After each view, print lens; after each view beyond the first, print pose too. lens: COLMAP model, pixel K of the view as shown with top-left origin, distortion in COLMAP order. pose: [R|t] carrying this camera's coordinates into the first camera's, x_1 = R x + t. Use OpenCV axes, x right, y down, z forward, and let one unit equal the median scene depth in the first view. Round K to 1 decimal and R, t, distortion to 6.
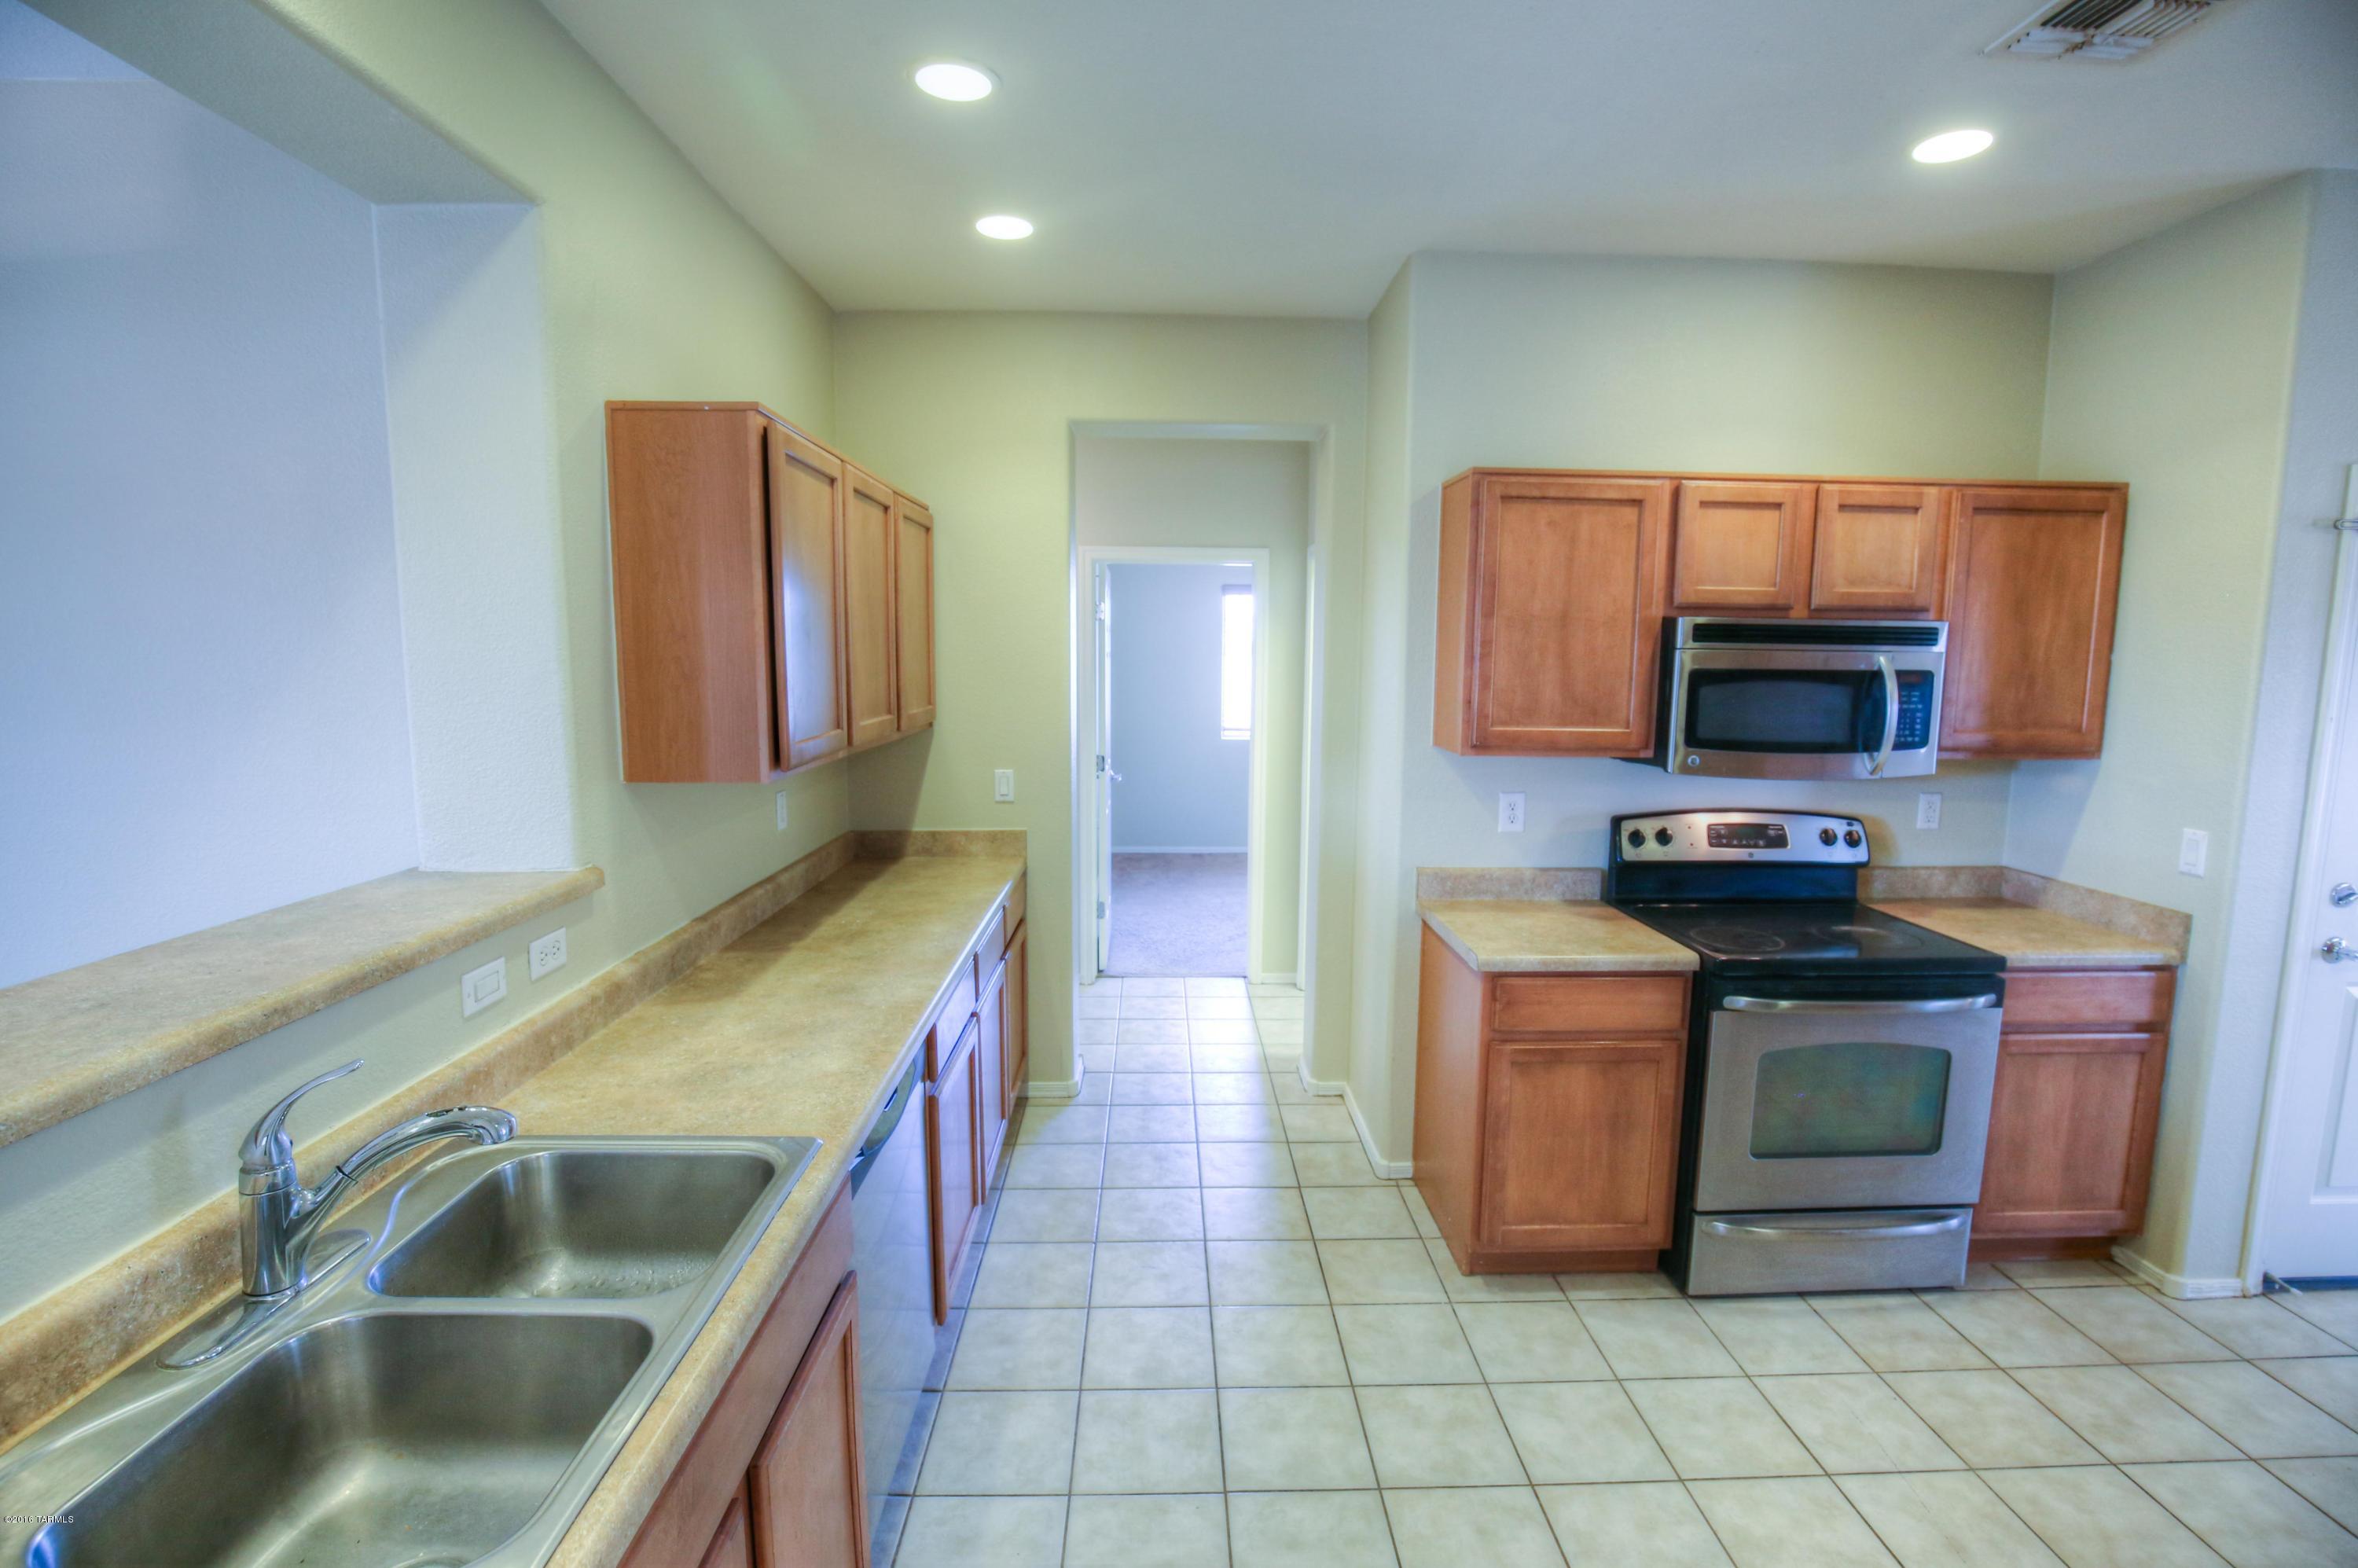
lens RADIAL K [[1086.7, 0, 1191.0], [0, 1086.7, 779.2], [0, 0, 1]] dist [-0.034460, 0.006288]
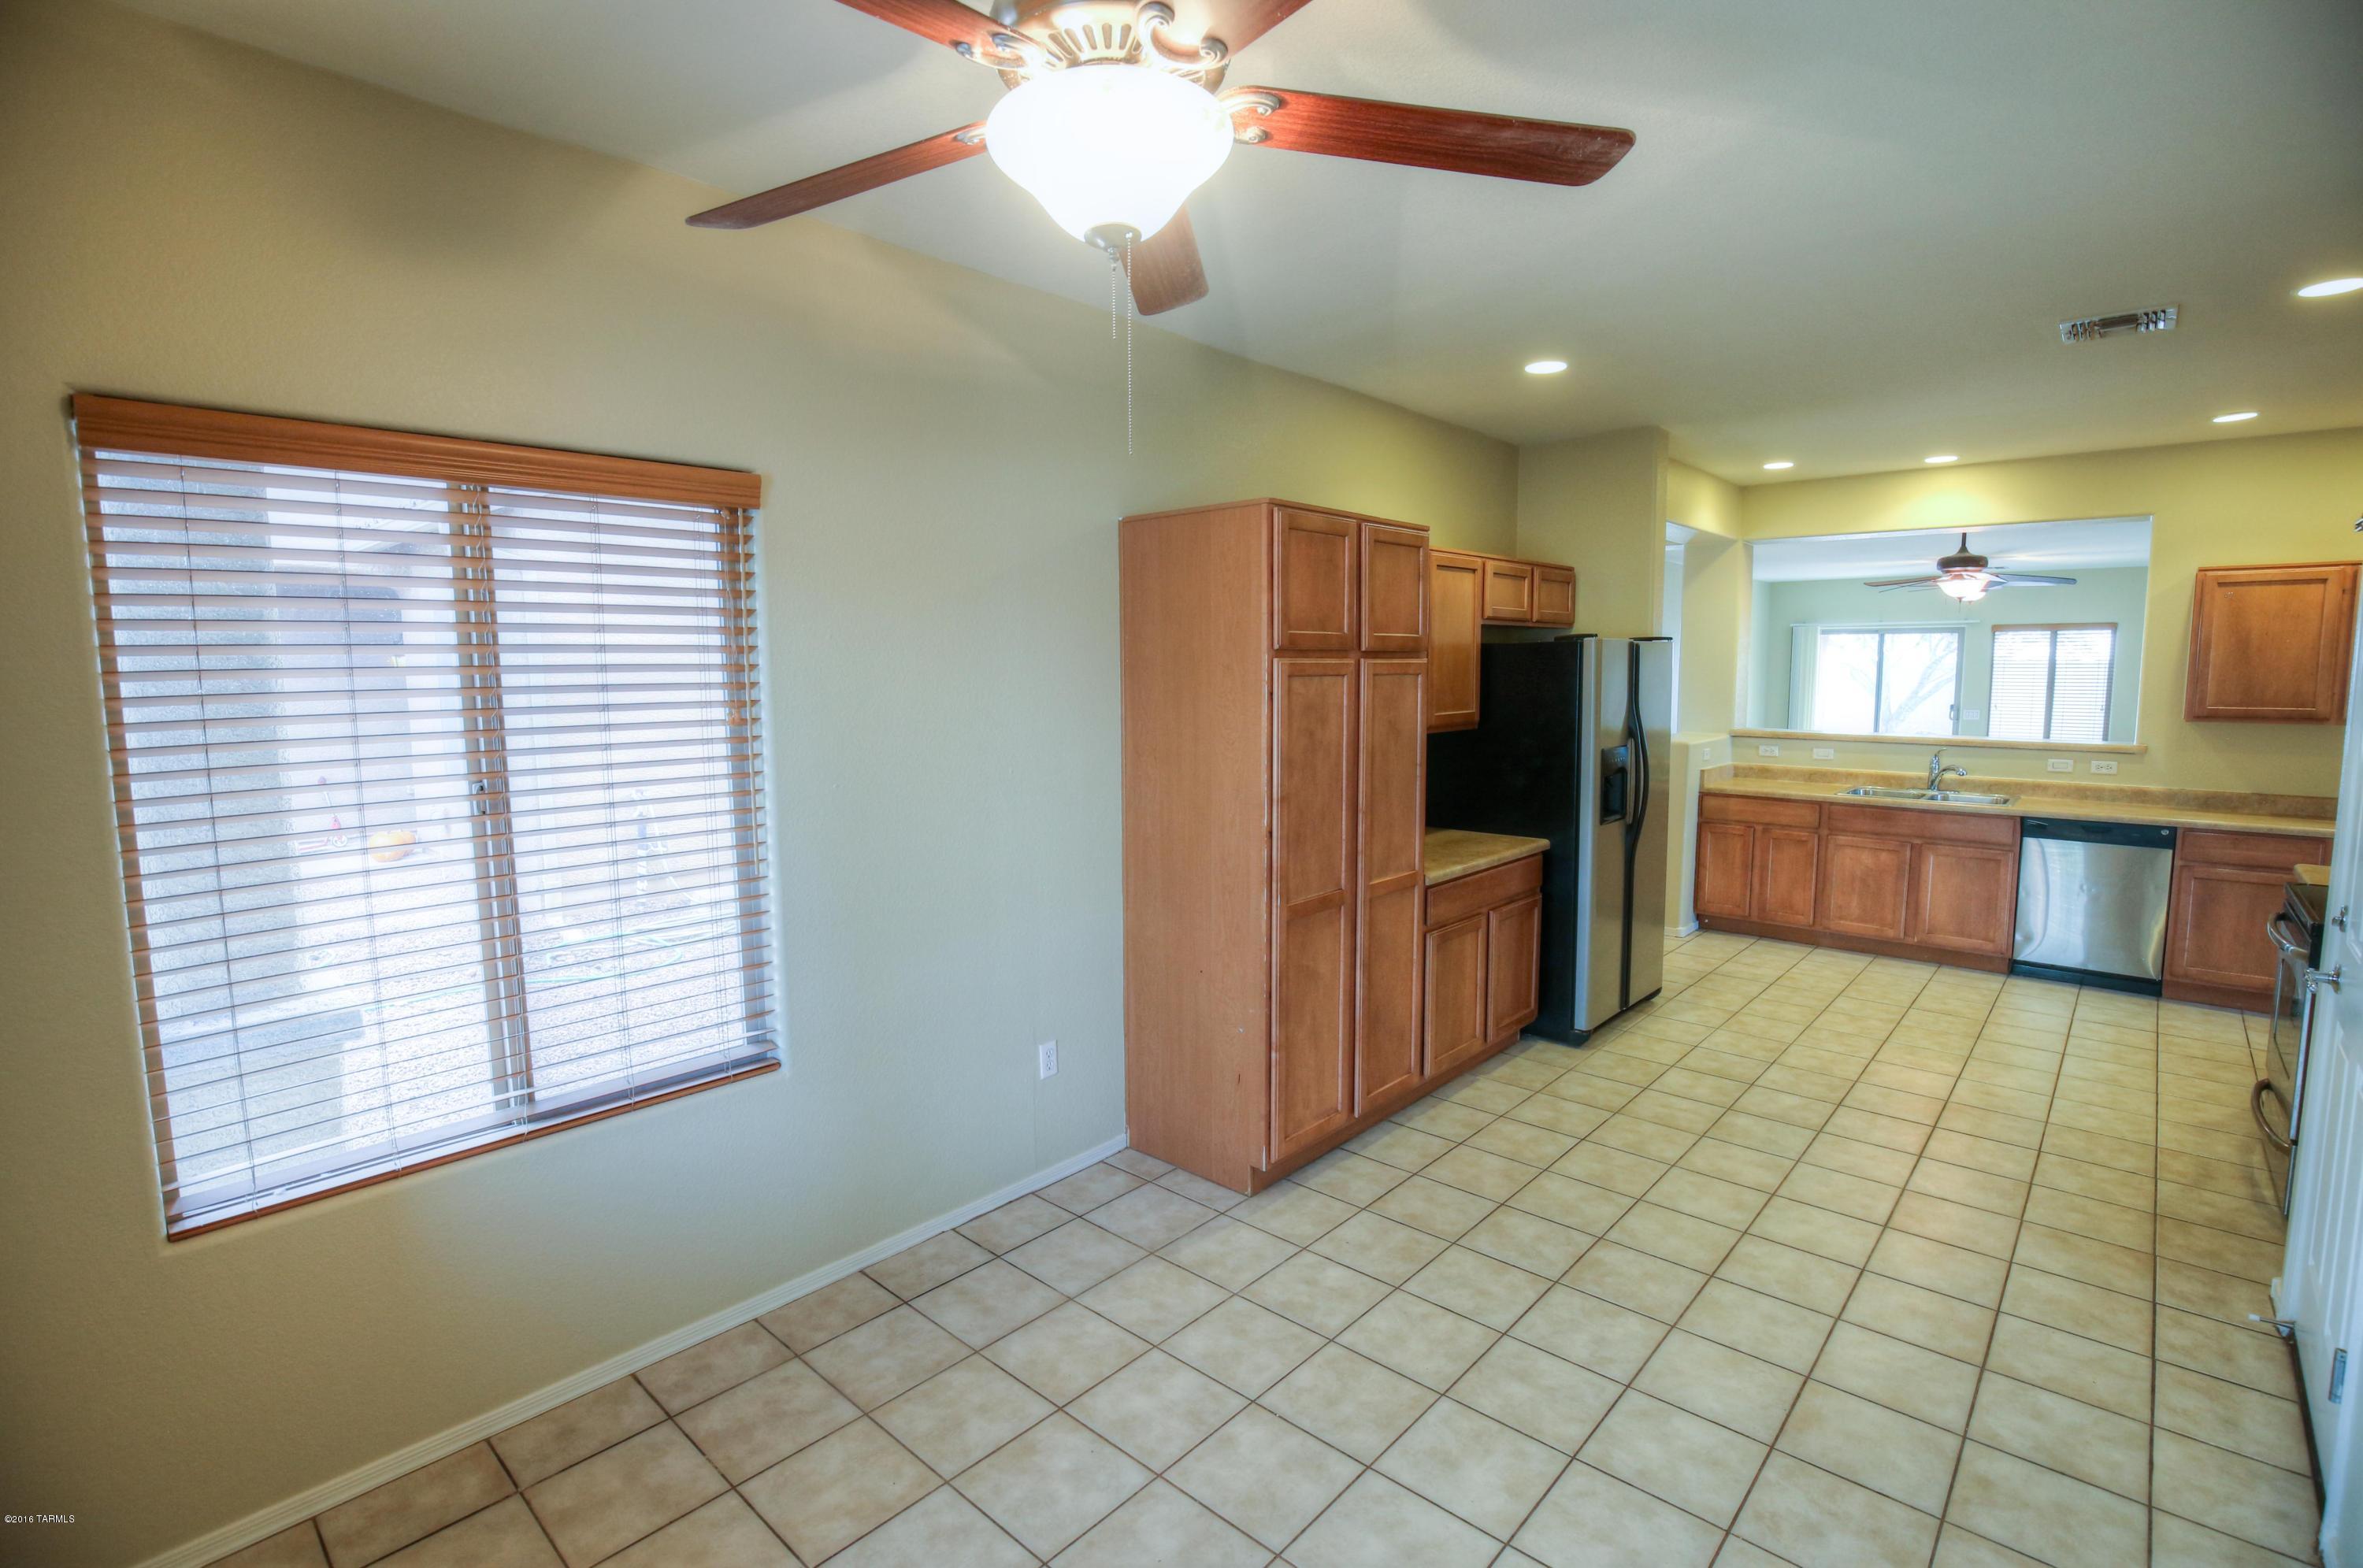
lens RADIAL K [[1089.0, 0, 1187.0], [0, 1089.0, 781.2], [0, 0, 1]] dist [-0.034460, 0.006288]
pose [[-0.696189, 0.069556, -0.714481, 2.270909], [-0.089001, 0.979252, 0.182054, -0.077836], [0.712320, 0.190334, -0.675554, 0.817772]]
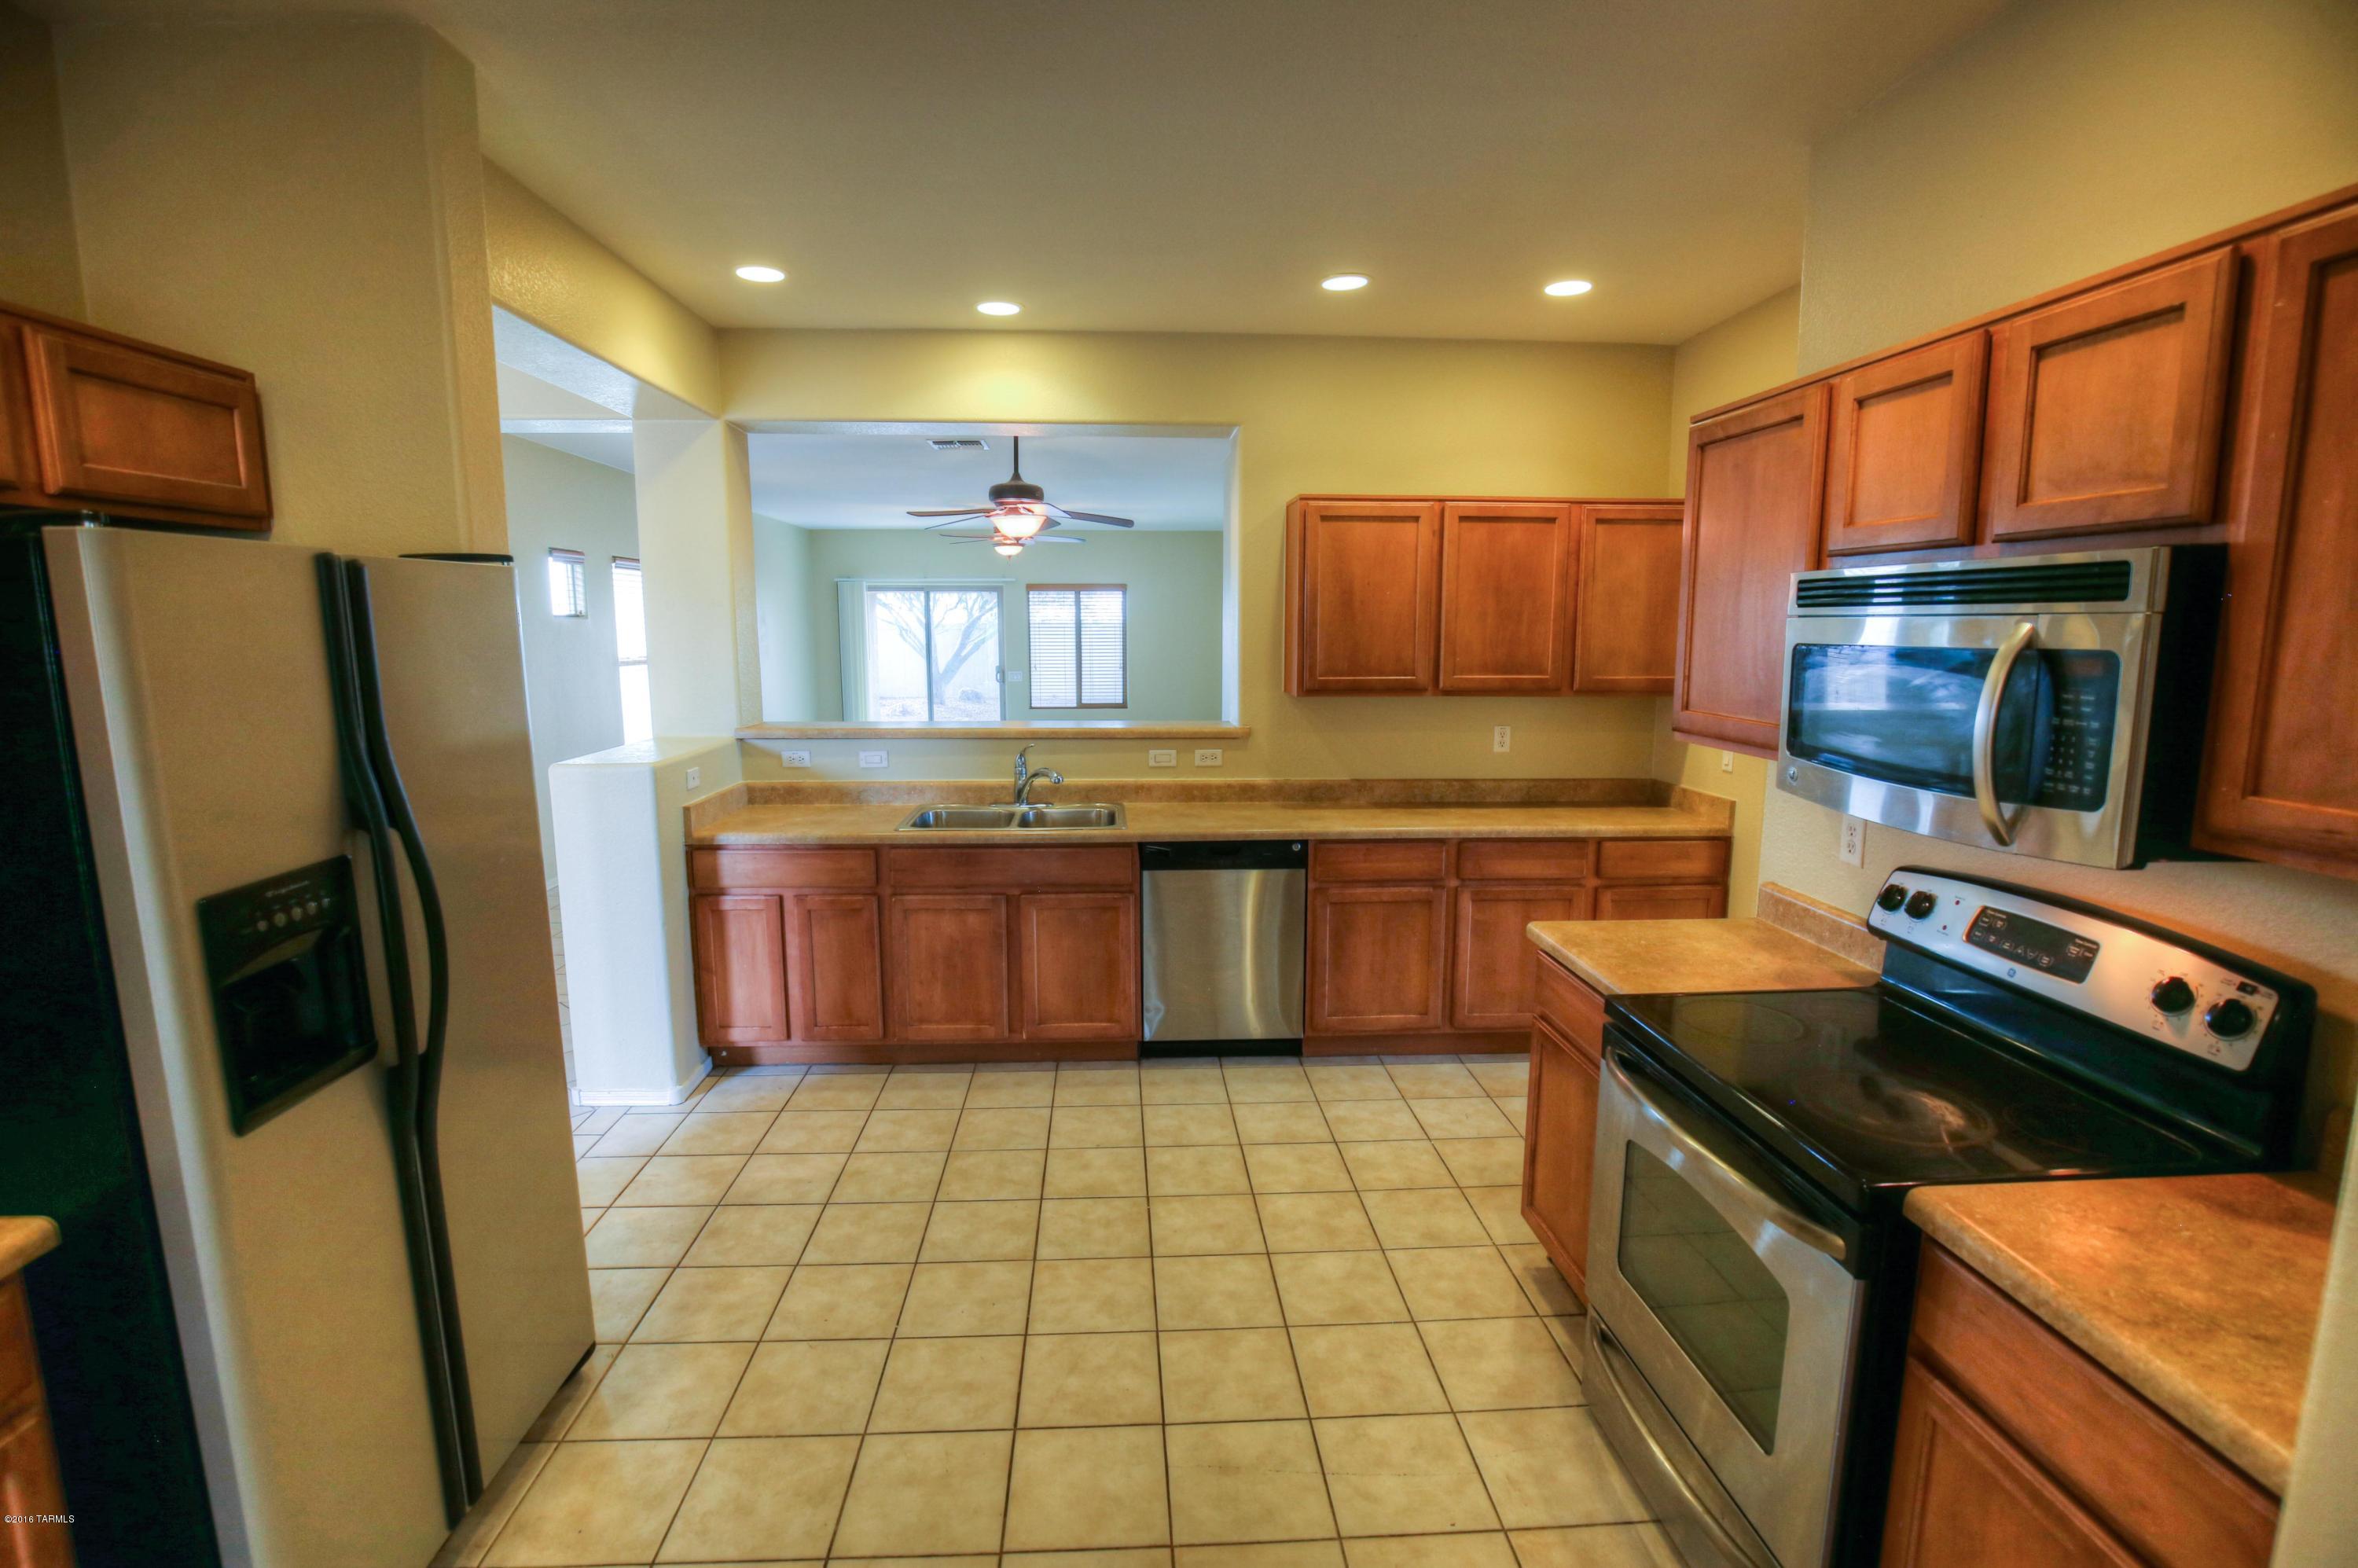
lens RADIAL K [[1086.7, 0, 1173.2], [0, 1086.7, 788.3], [0, 0, 1]] dist [-0.034460, 0.006288]
pose [[0.025531, 0.139664, -0.989870, 1.173670], [-0.122039, 0.983222, 0.135579, -0.054487], [0.992197, 0.117341, 0.042147, 0.572467]]
